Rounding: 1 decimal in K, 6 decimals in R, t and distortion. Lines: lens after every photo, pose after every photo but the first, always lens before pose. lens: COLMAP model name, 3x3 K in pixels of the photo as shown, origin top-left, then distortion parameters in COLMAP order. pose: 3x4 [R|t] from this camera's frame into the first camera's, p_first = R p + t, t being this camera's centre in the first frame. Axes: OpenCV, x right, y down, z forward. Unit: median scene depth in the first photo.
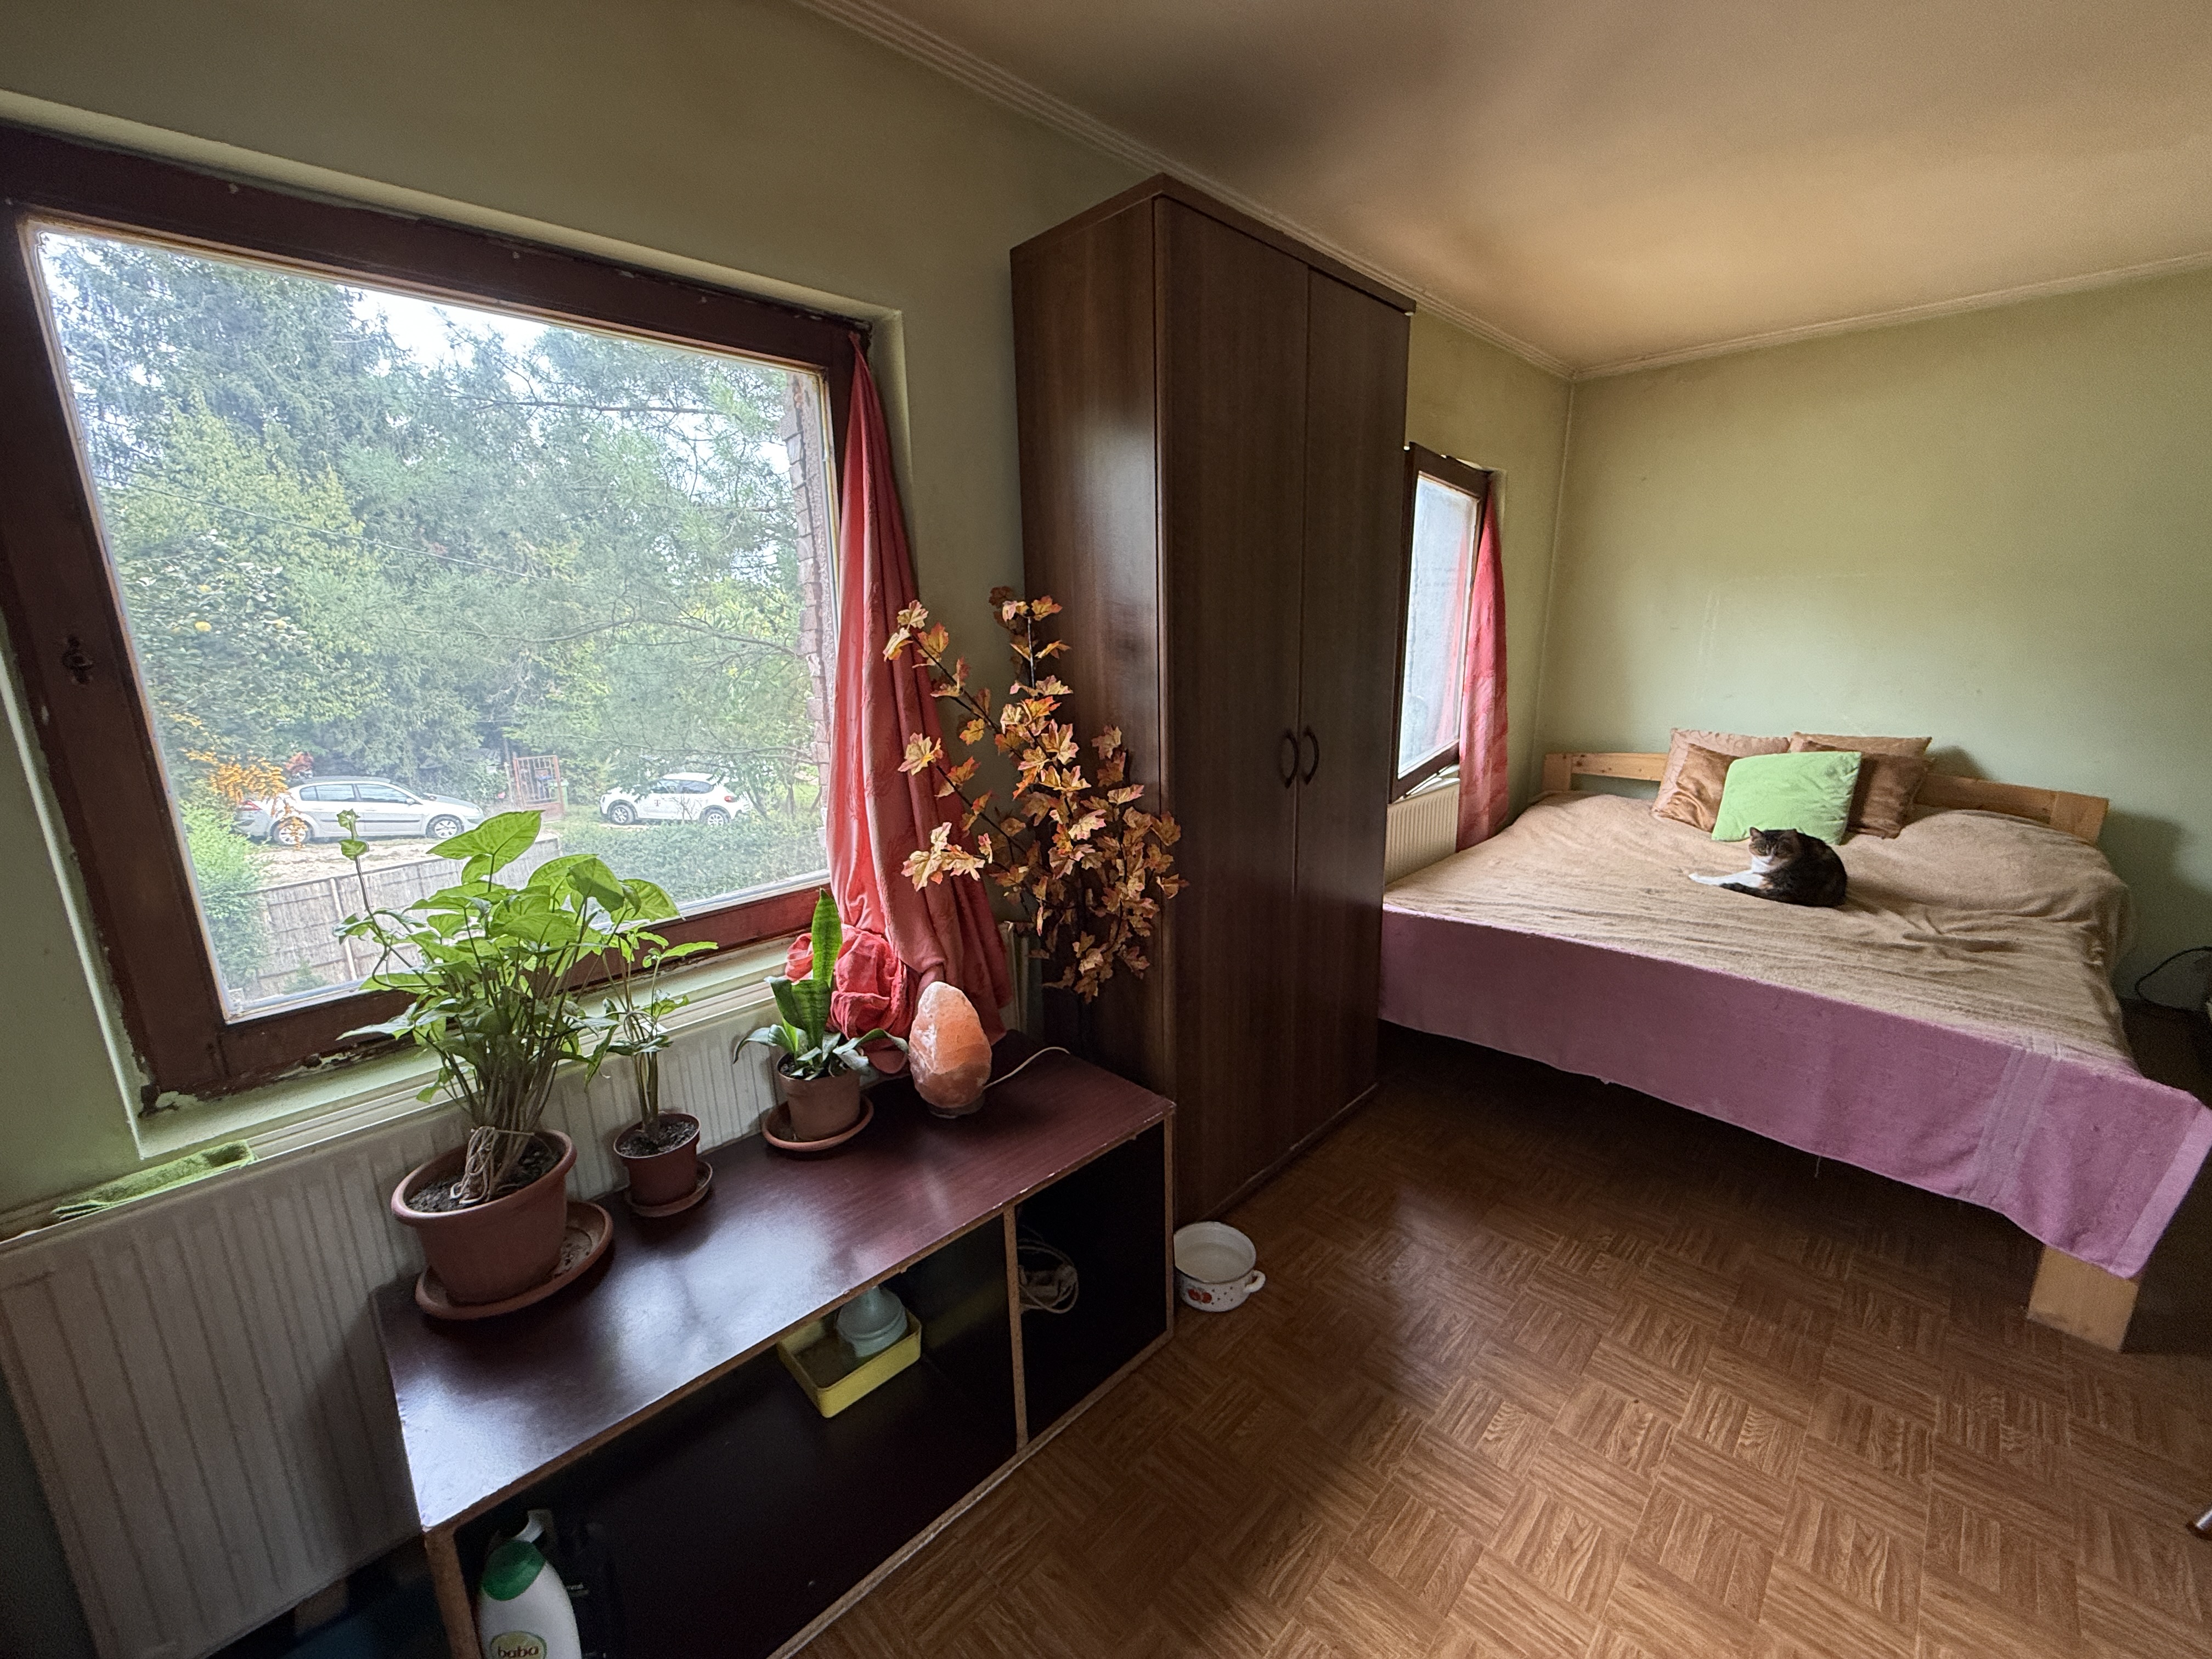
lens RADIAL K [[876.7, 0, 1104.6], [0, 876.7, 827.5], [0, 0, 1]] dist [-0.001112, -0.000023]
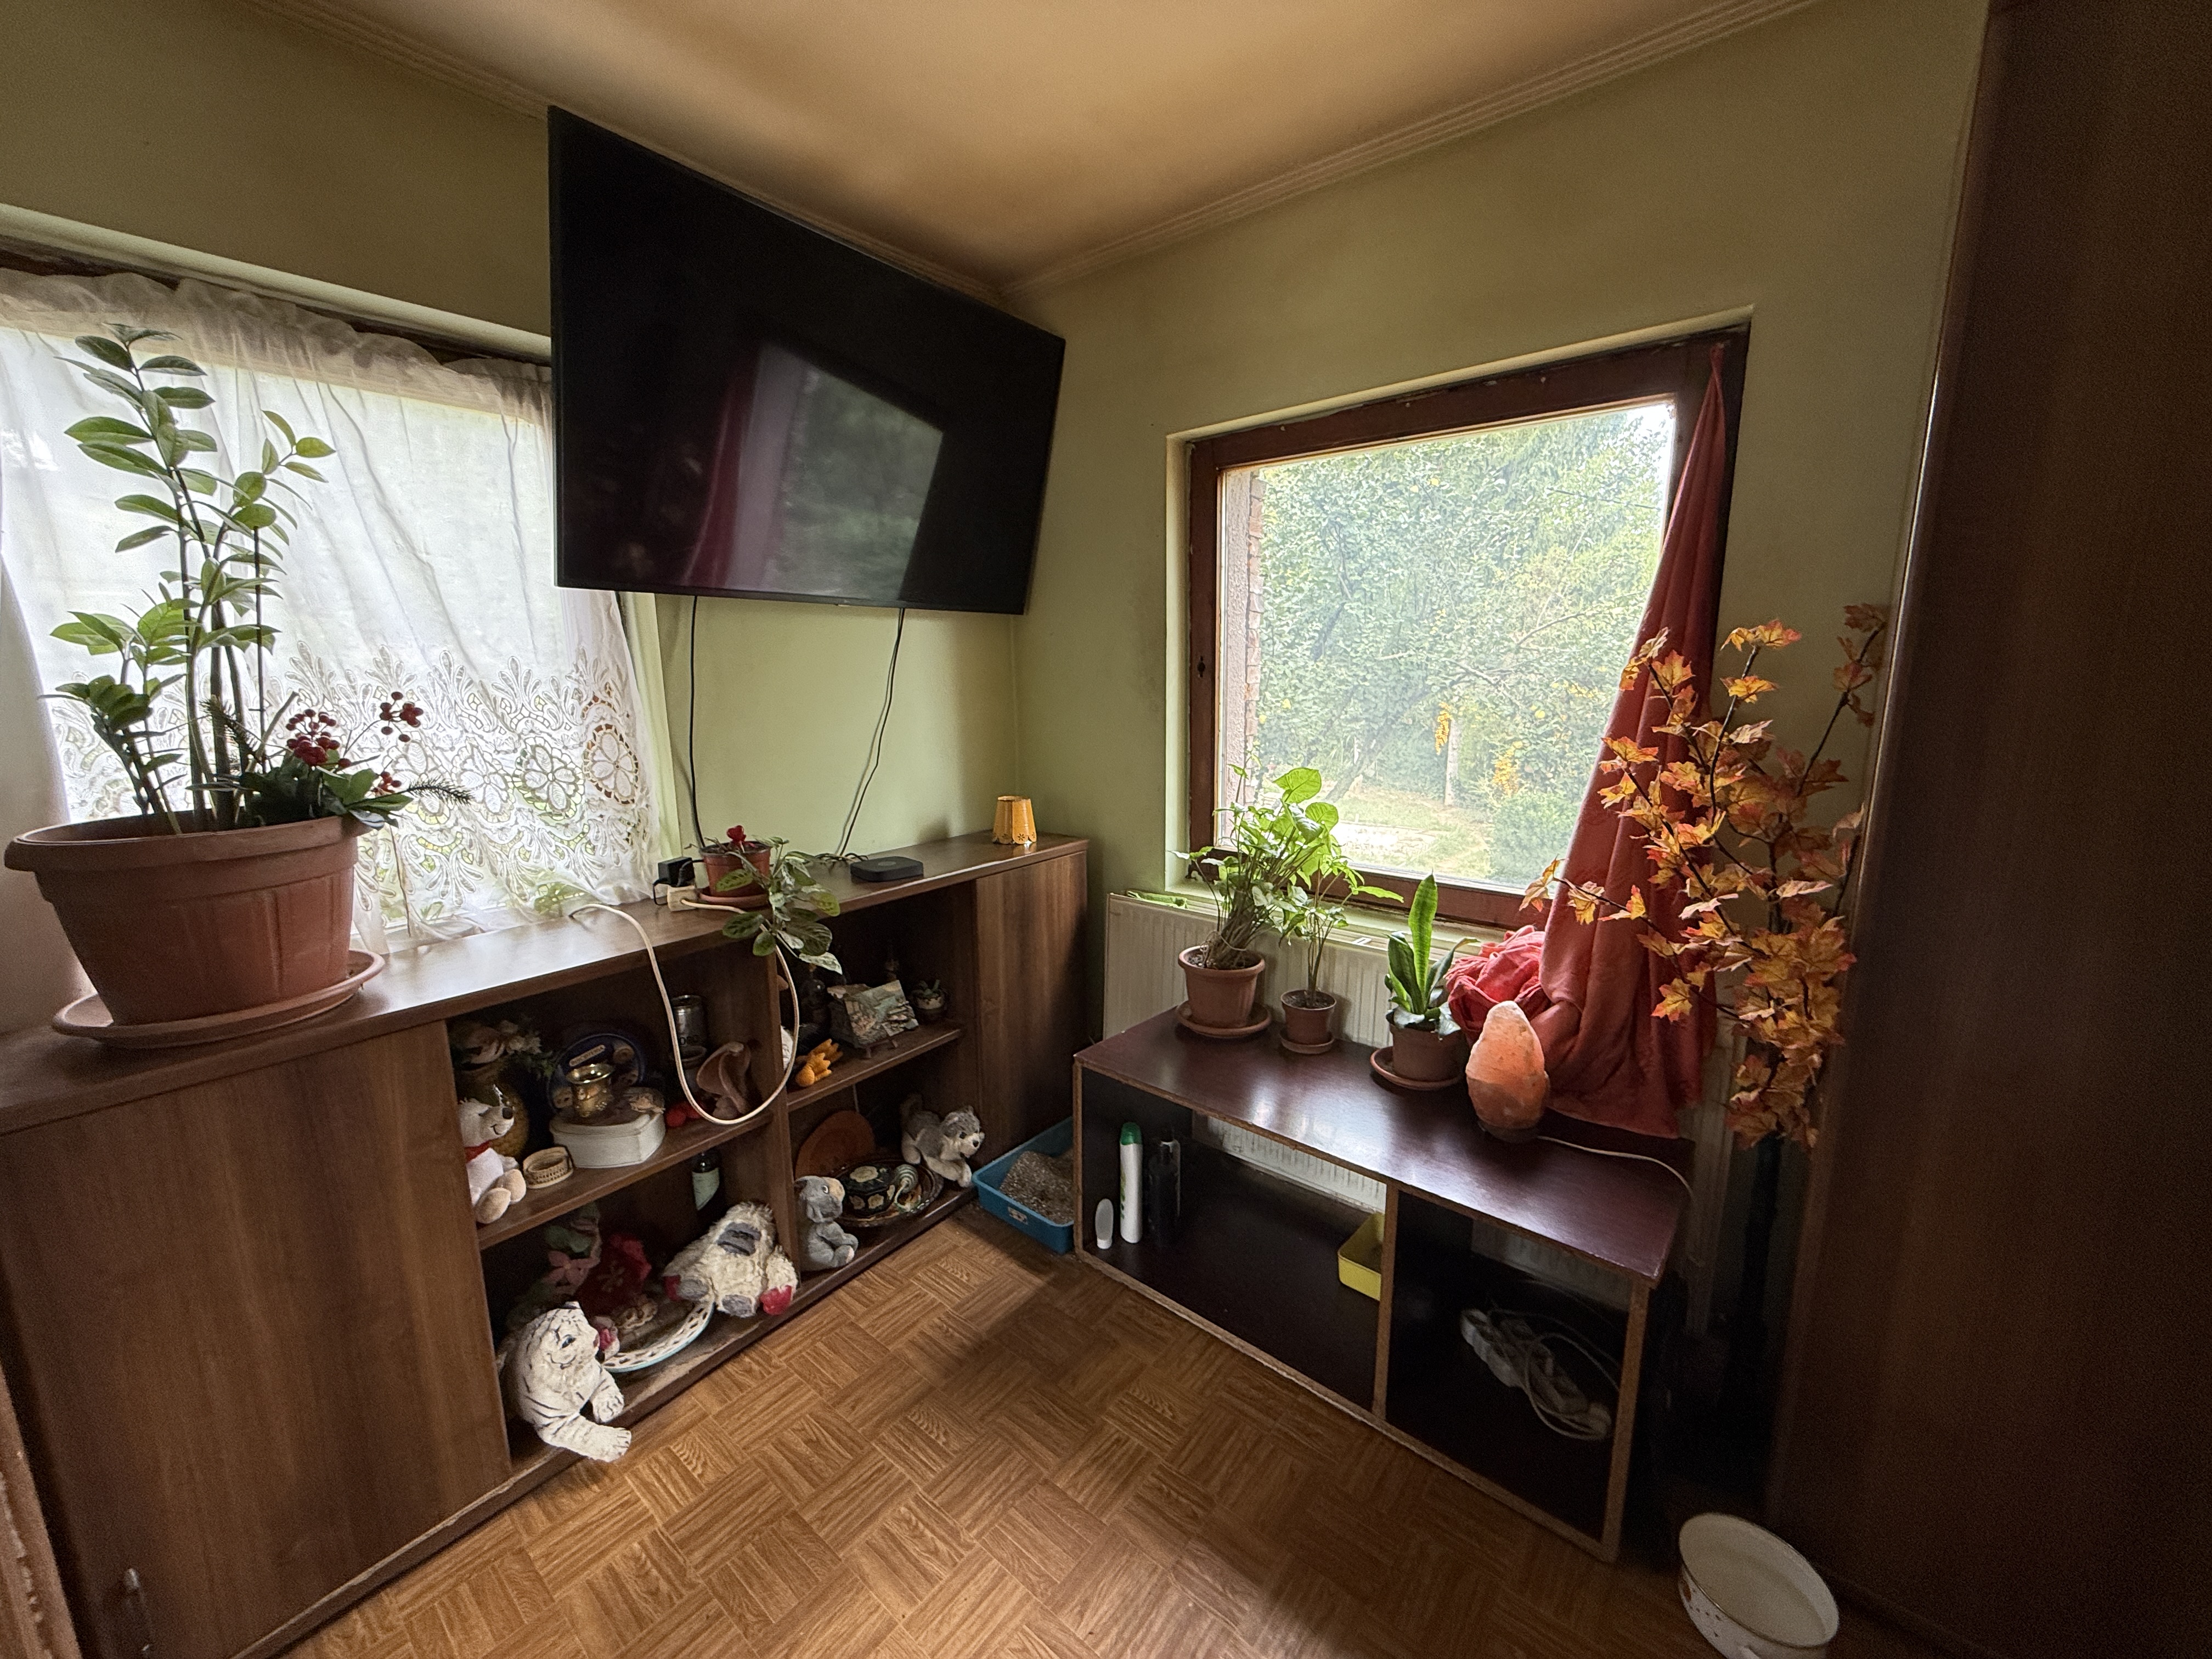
lens RADIAL K [[876.7, 0, 1103.4], [0, 876.7, 826.5], [0, 0, 1]] dist [-0.001112, -0.000023]
pose [[0.096662, 0.204468, -0.974089, 0.621655], [-0.216267, 0.959604, 0.179967, -0.088010], [0.971537, 0.193268, 0.136977, 0.307687]]
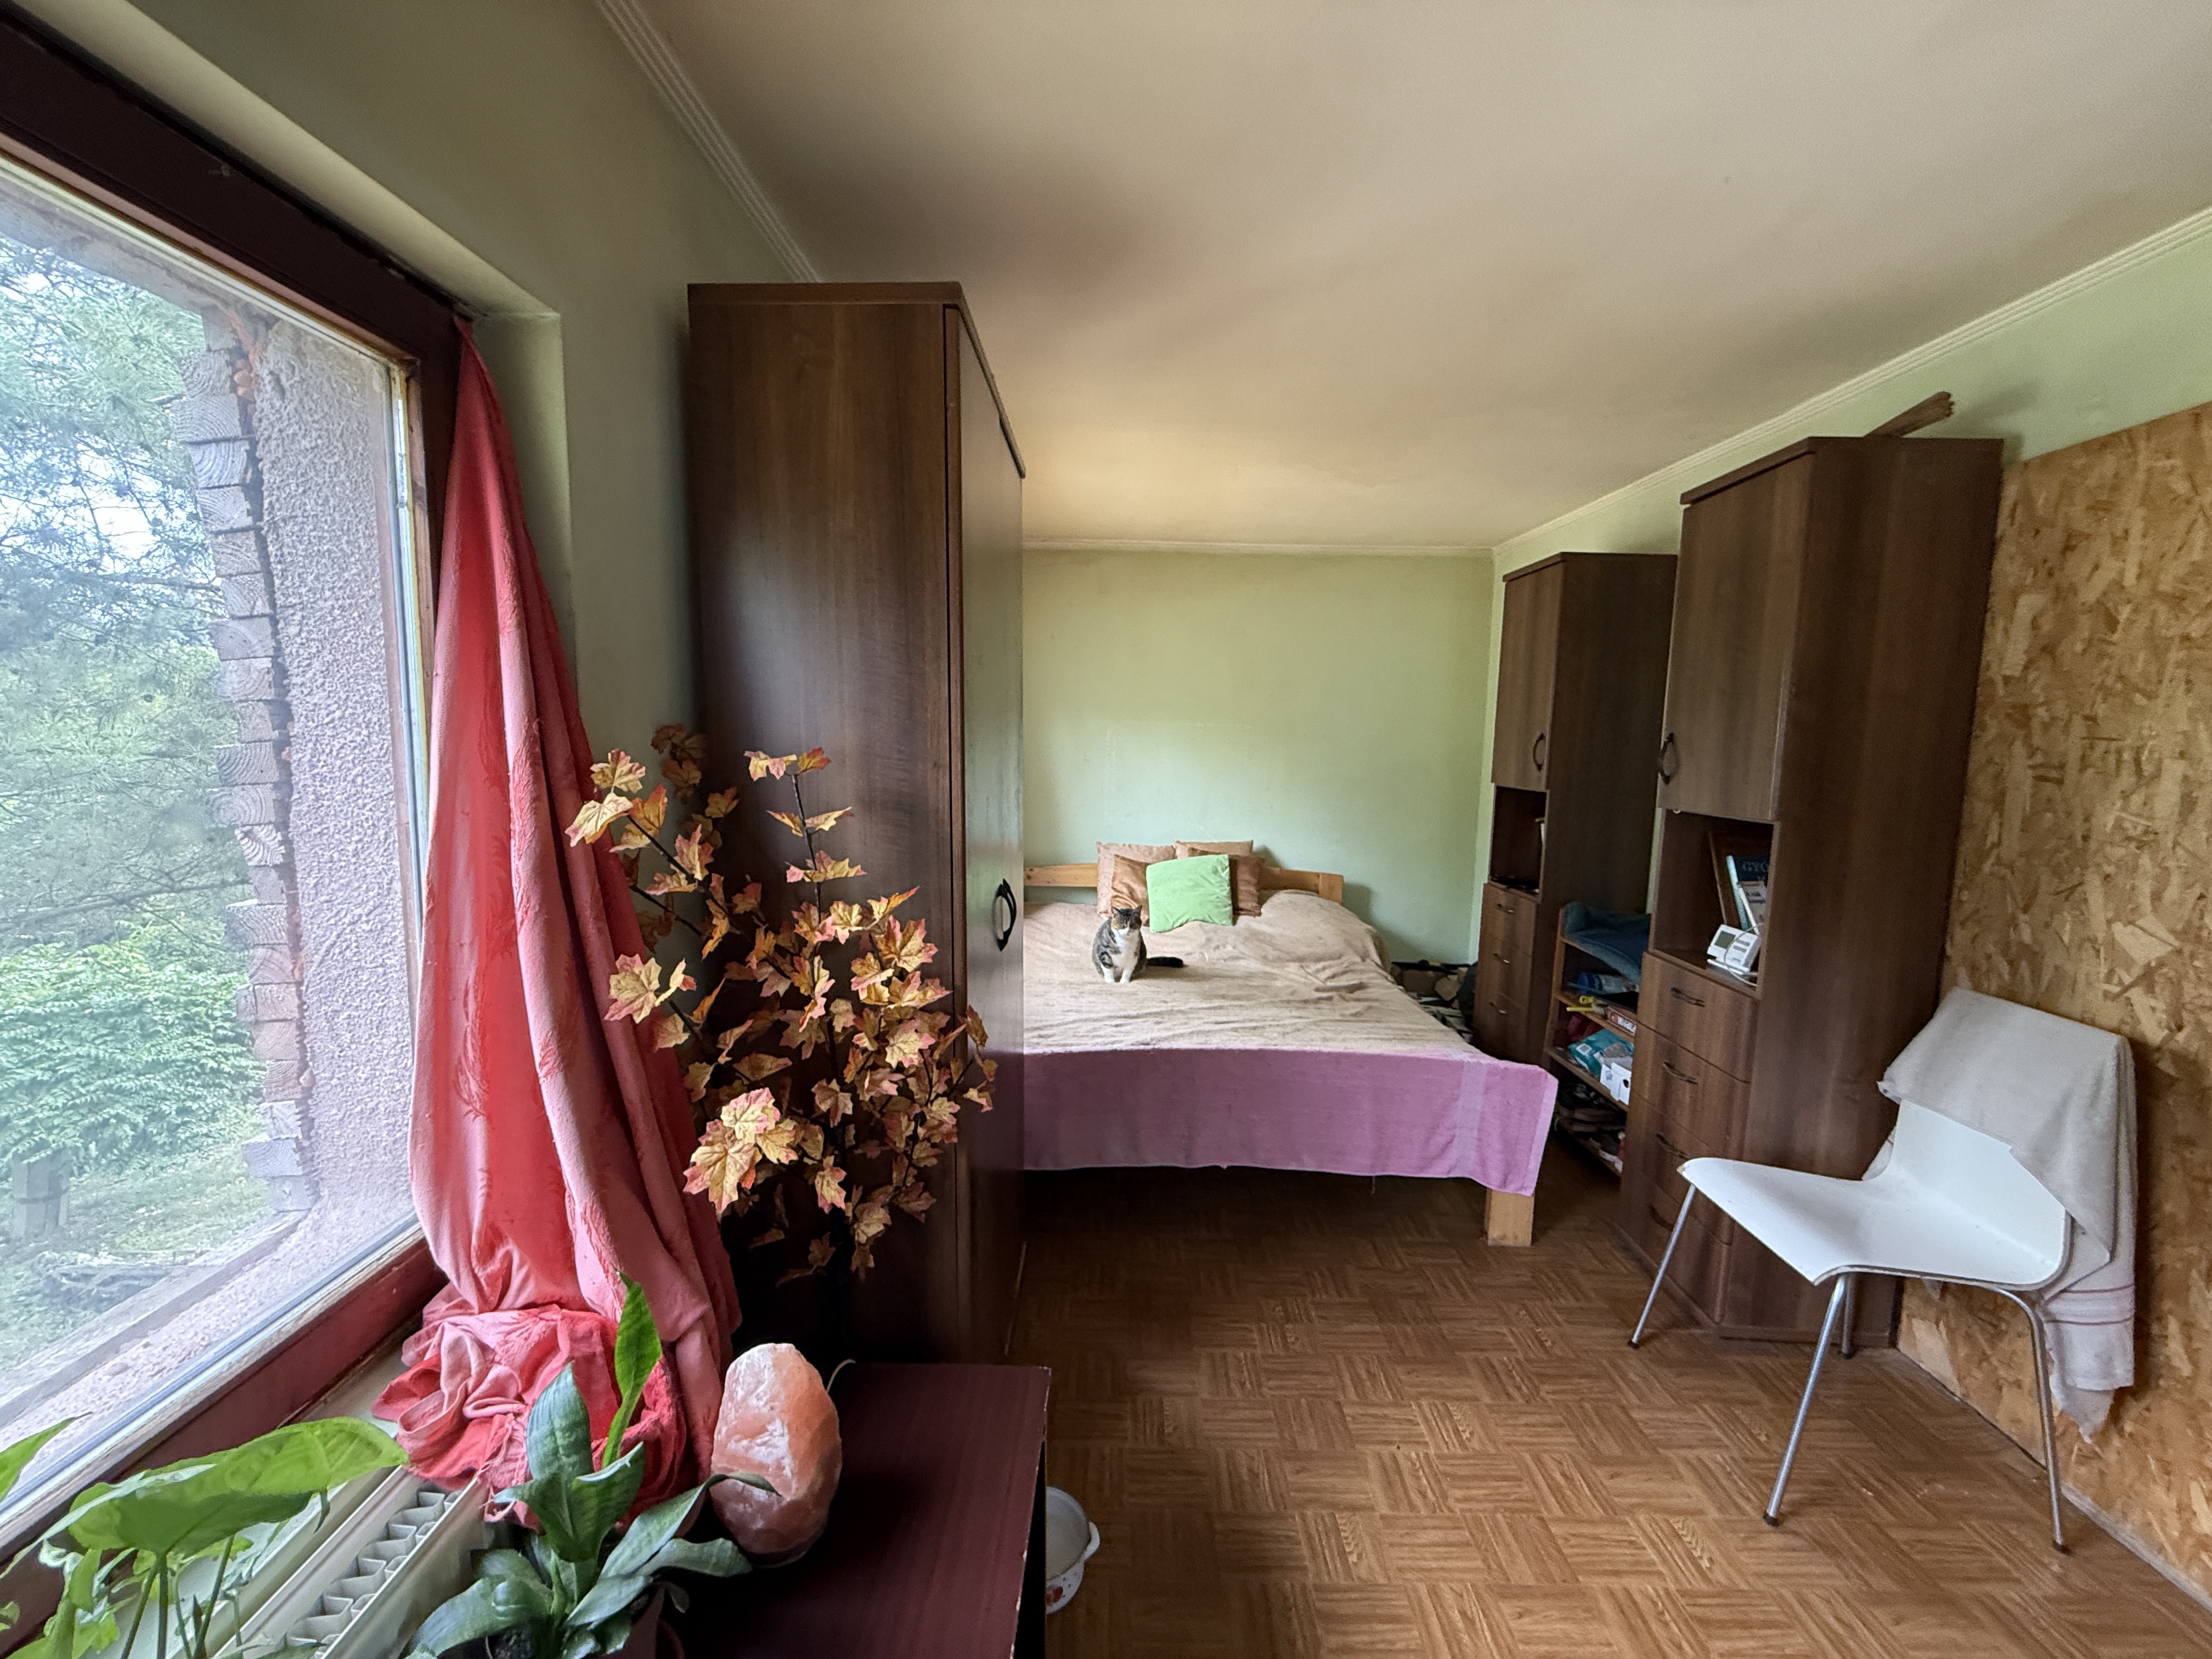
lens RADIAL K [[876.7, 0, 1100.6], [0, 876.7, 830.4], [0, 0, 1]] dist [-0.001112, -0.000023]
pose [[0.723298, -0.046537, 0.688966, -0.373171], [0.127978, 0.989476, -0.067520, -0.103120], [-0.678573, 0.137010, 0.721642, 0.280646]]
